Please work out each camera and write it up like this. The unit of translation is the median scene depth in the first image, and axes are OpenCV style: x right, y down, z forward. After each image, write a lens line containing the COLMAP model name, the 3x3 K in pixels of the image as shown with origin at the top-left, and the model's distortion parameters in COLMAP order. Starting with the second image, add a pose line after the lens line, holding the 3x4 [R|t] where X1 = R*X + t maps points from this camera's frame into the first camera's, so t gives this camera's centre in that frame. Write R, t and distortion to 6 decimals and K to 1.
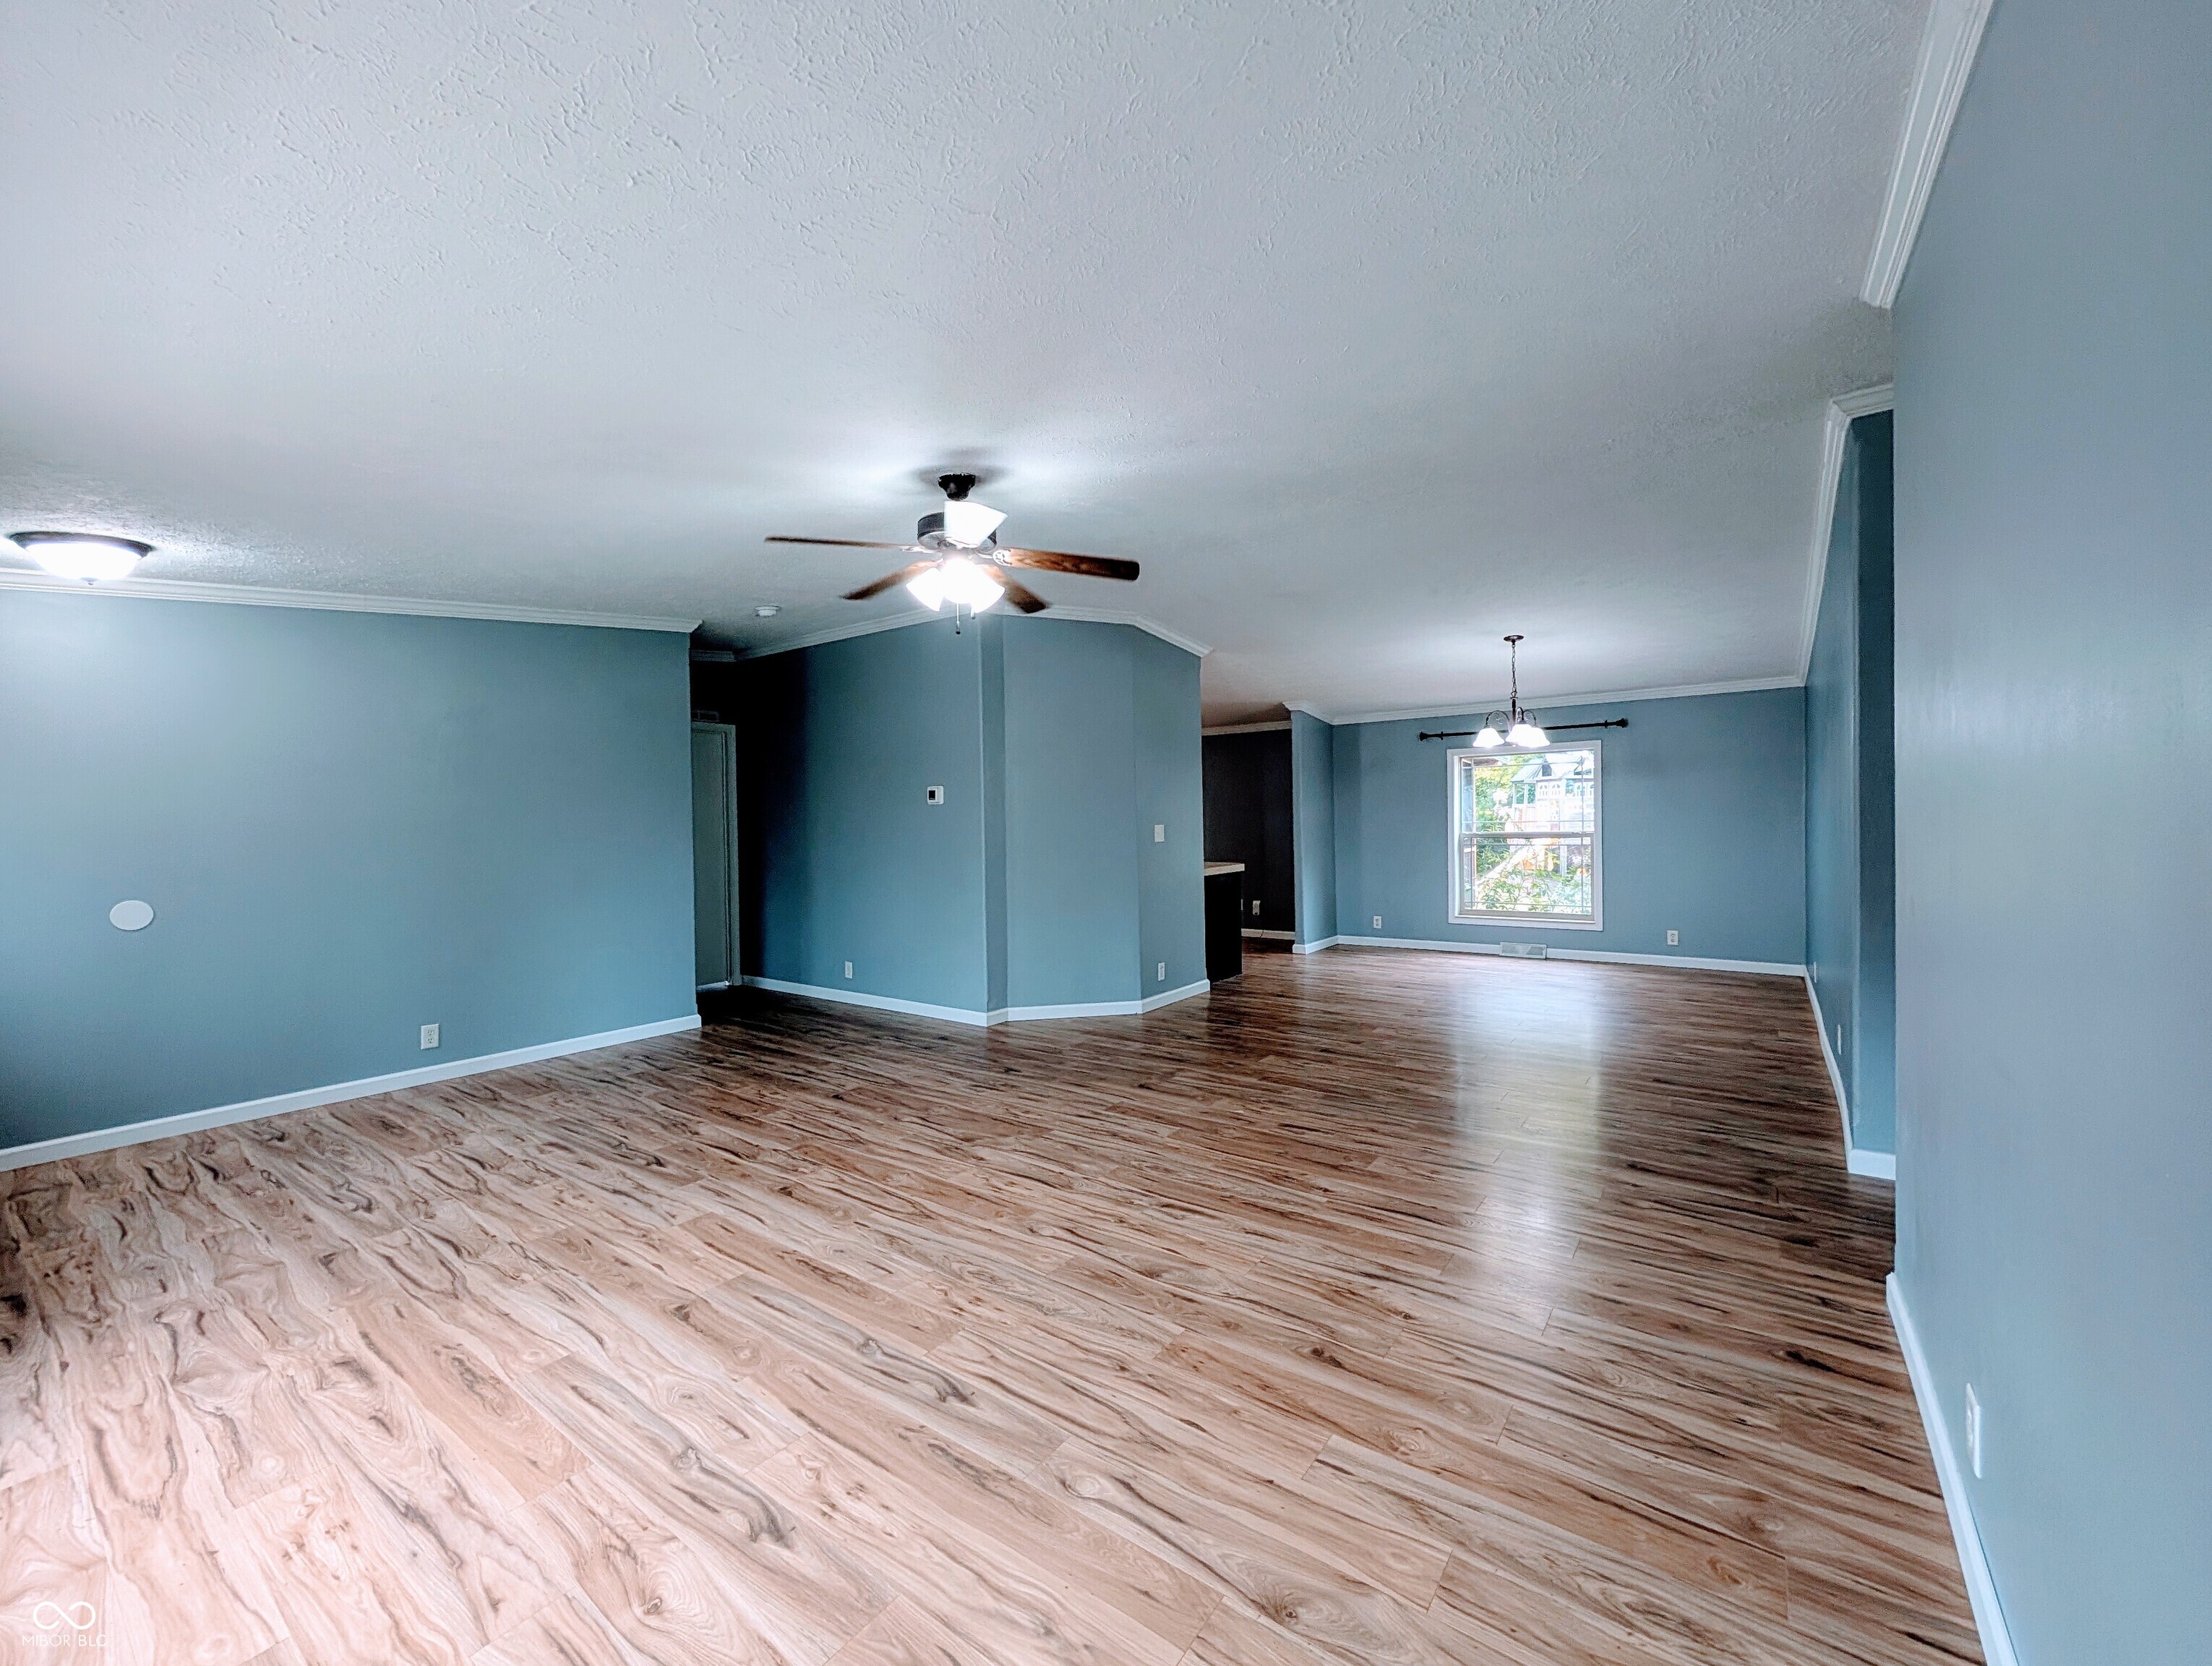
lens RADIAL K [[883.5, 0, 1093.6], [0, 883.5, 844.2], [0, 0, 1]] dist [0.001107, 0.000332]
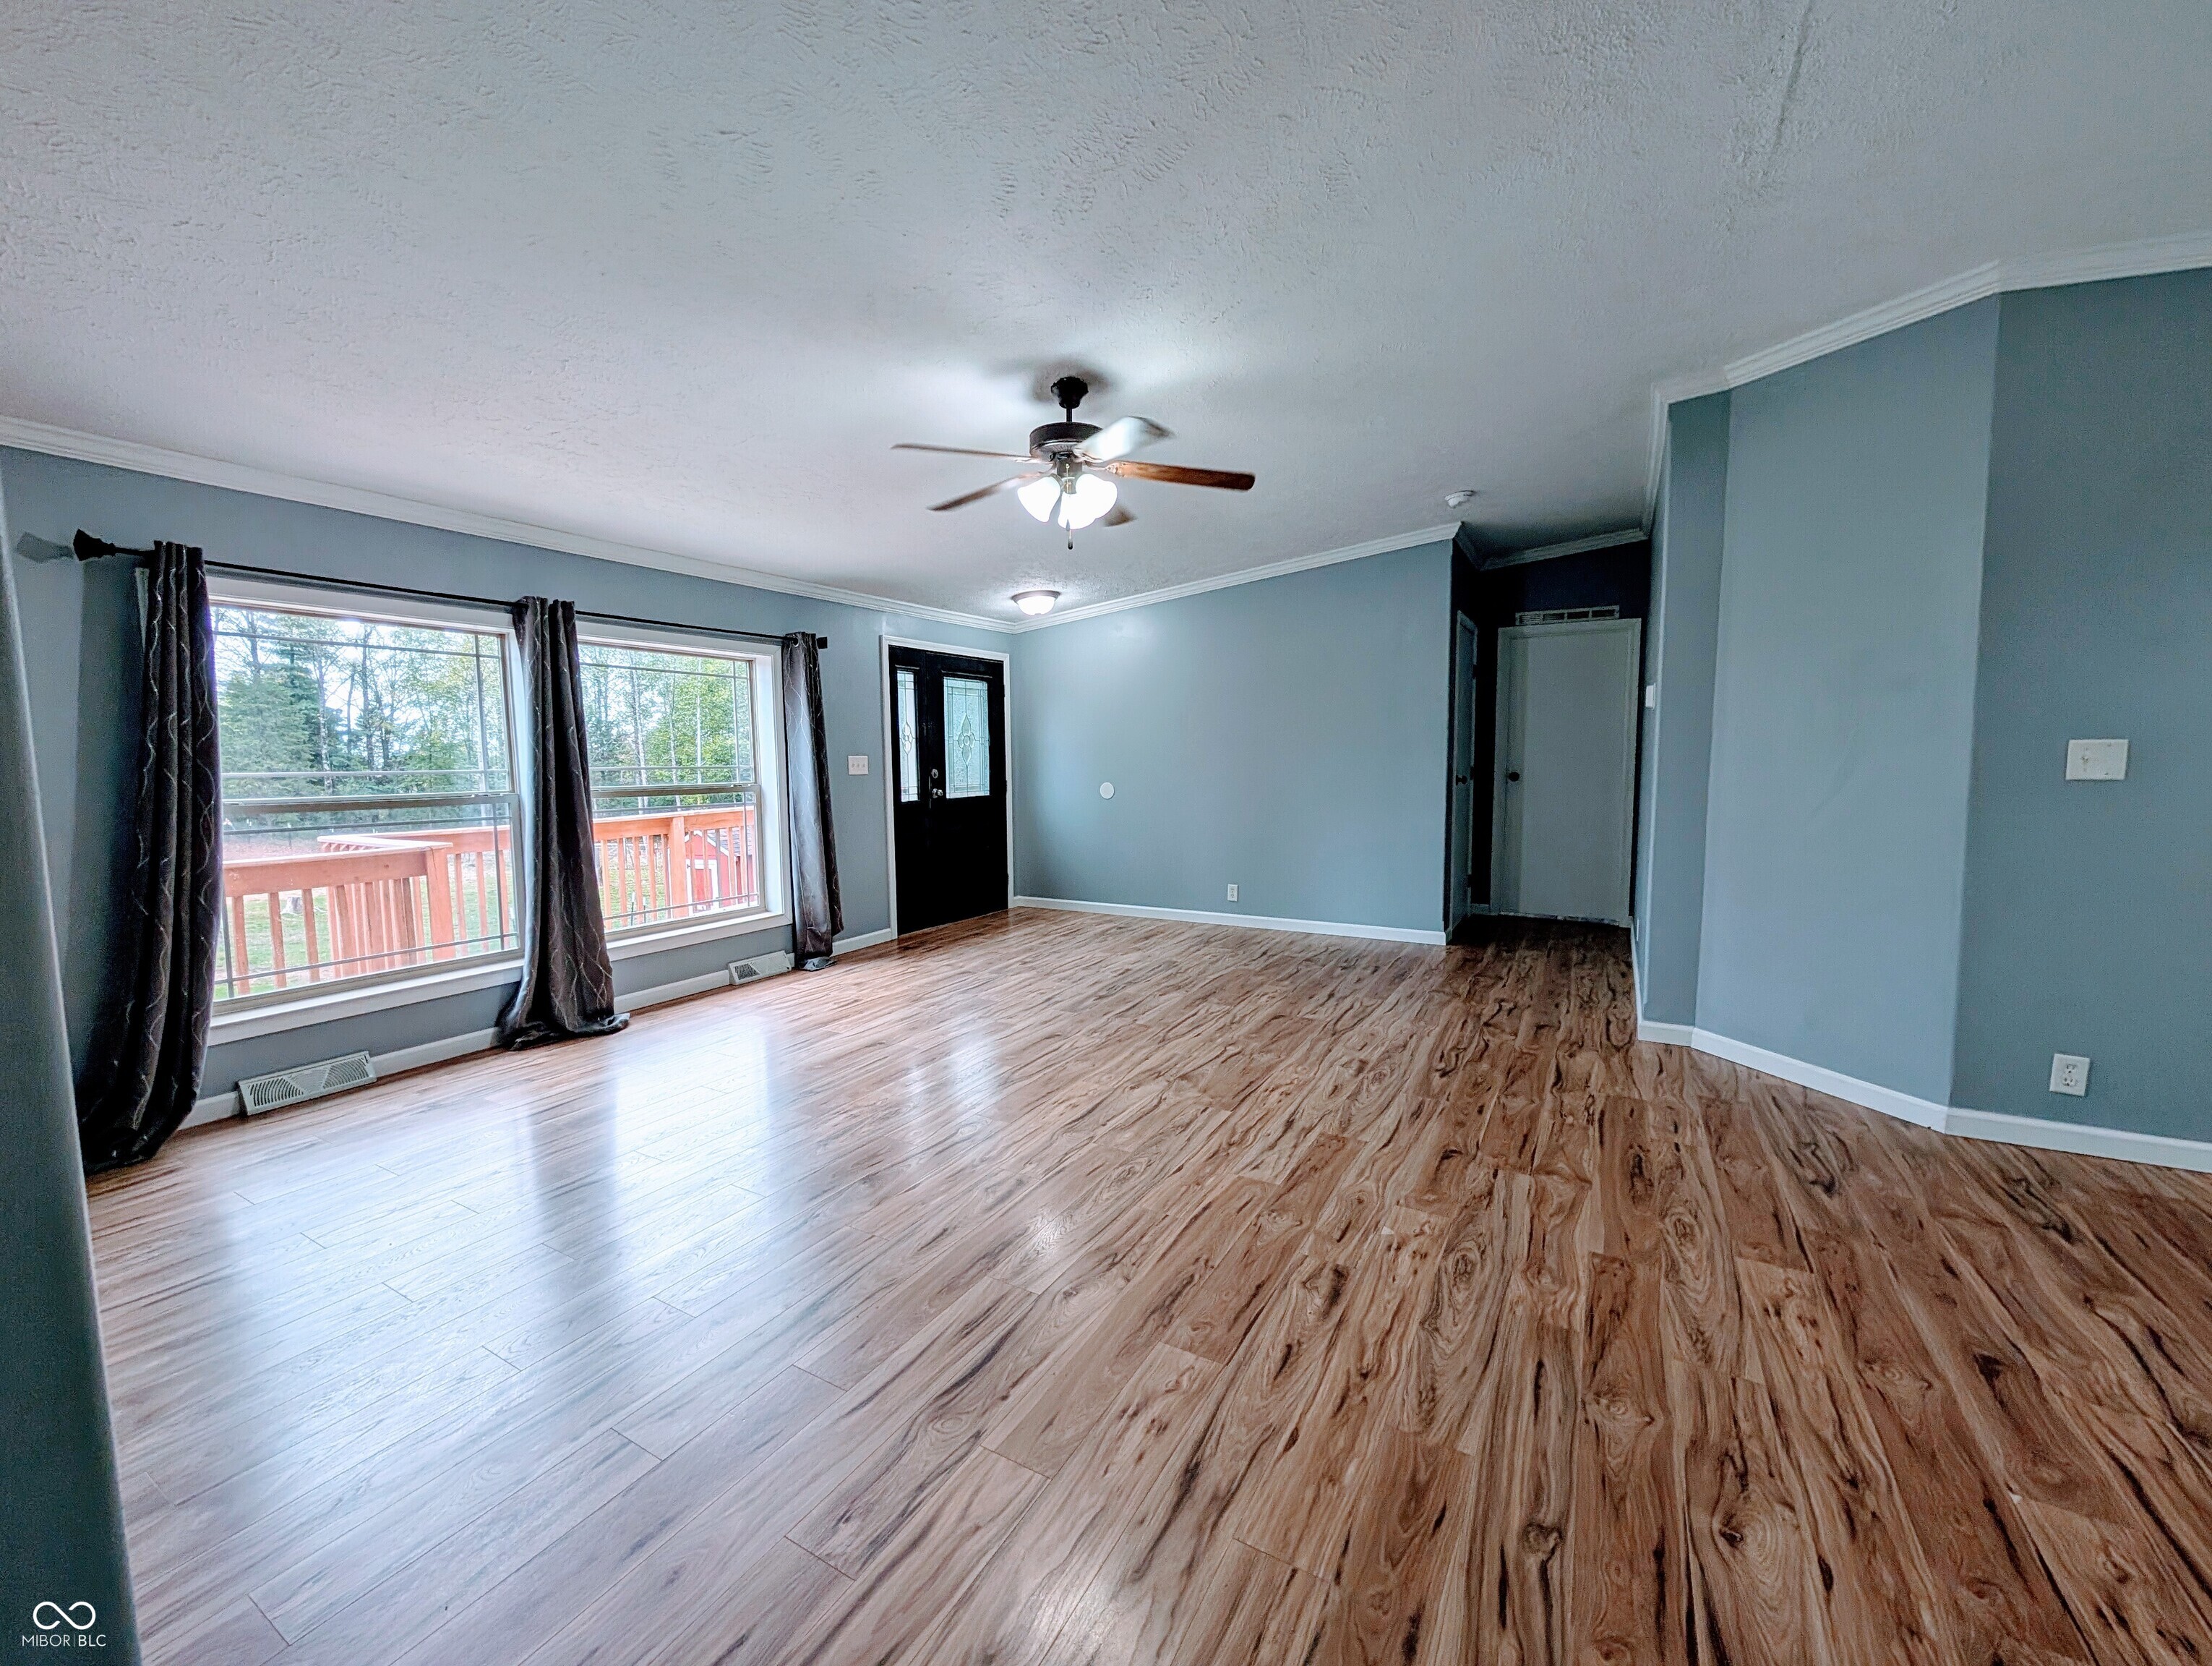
lens RADIAL K [[884.9, 0, 1098.2], [0, 884.9, 834.3], [0, 0, 1]] dist [-0.001289, 0.000542]
pose [[0.116635, 0.105915, -0.987511, 0.666932], [-0.017246, 0.994363, 0.104613, -0.018576], [0.993025, 0.004829, 0.117804, 0.705357]]
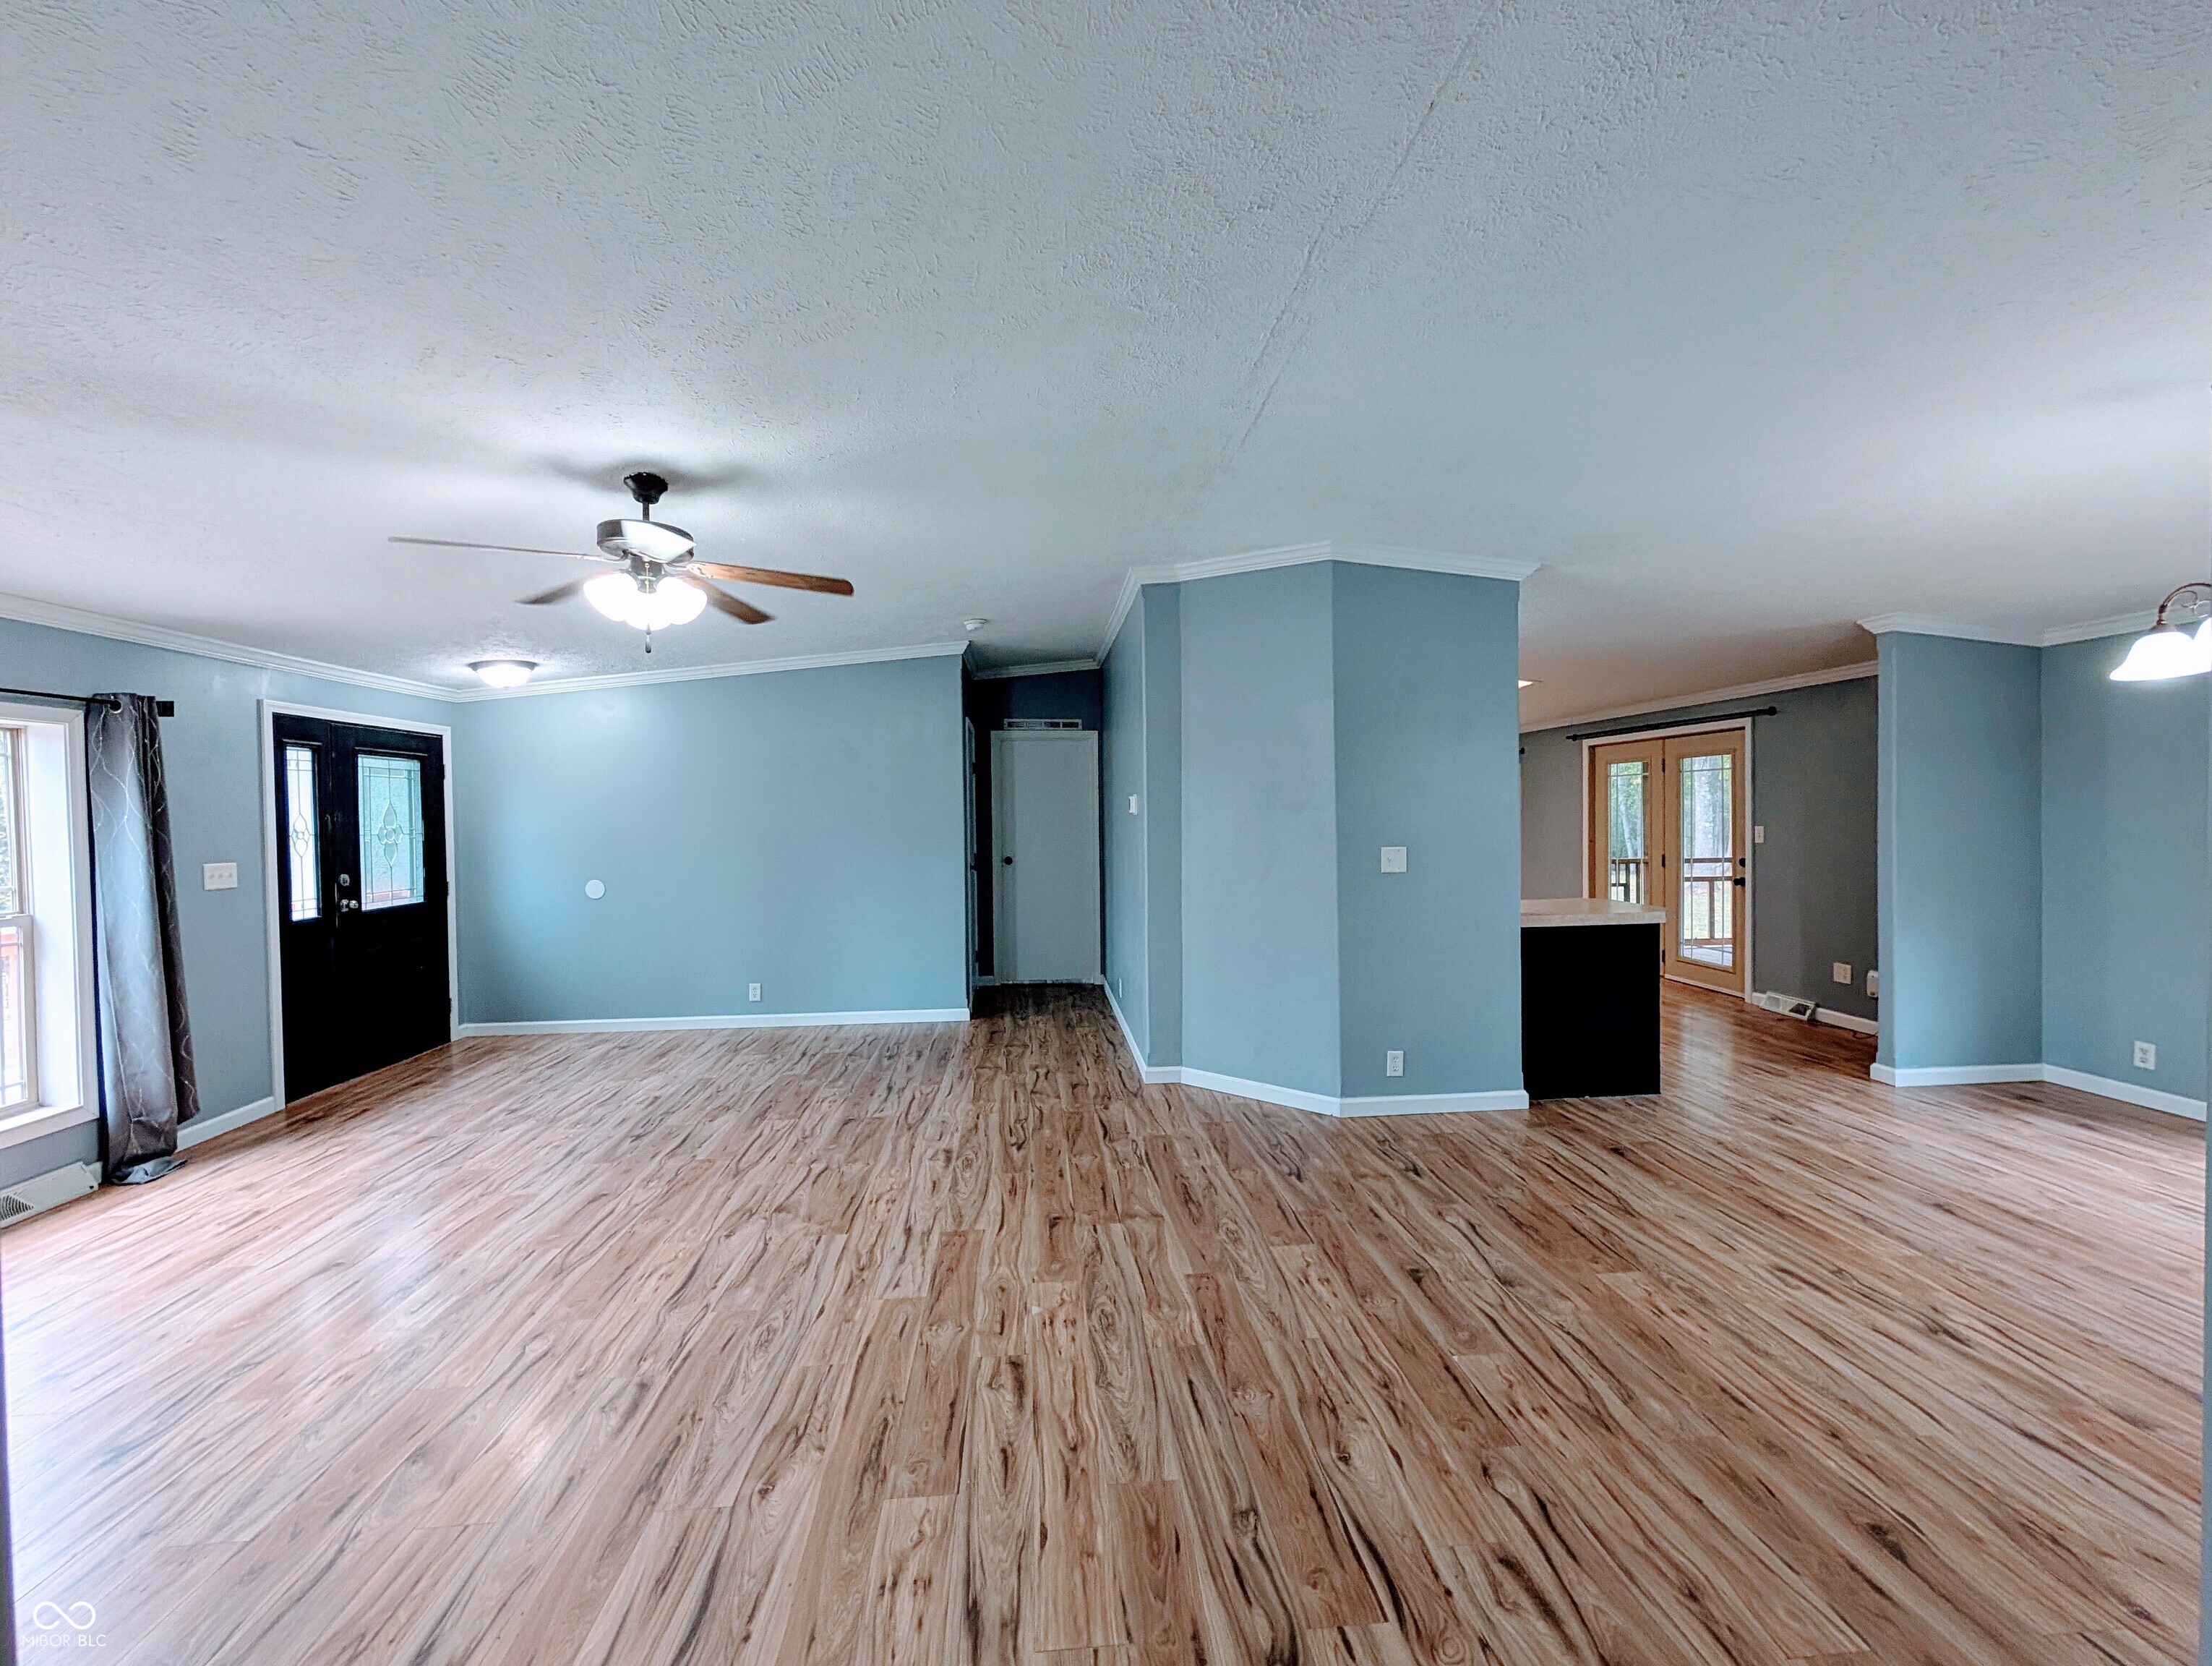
lens RADIAL K [[884.9, 0, 1098.2], [0, 884.9, 834.3], [0, 0, 1]] dist [-0.001289, 0.000542]
pose [[0.661729, 0.026238, -0.749284, 0.647217], [-0.018507, 0.999655, 0.018661, -0.059683], [0.749515, 0.001518, 0.661986, 0.574235]]
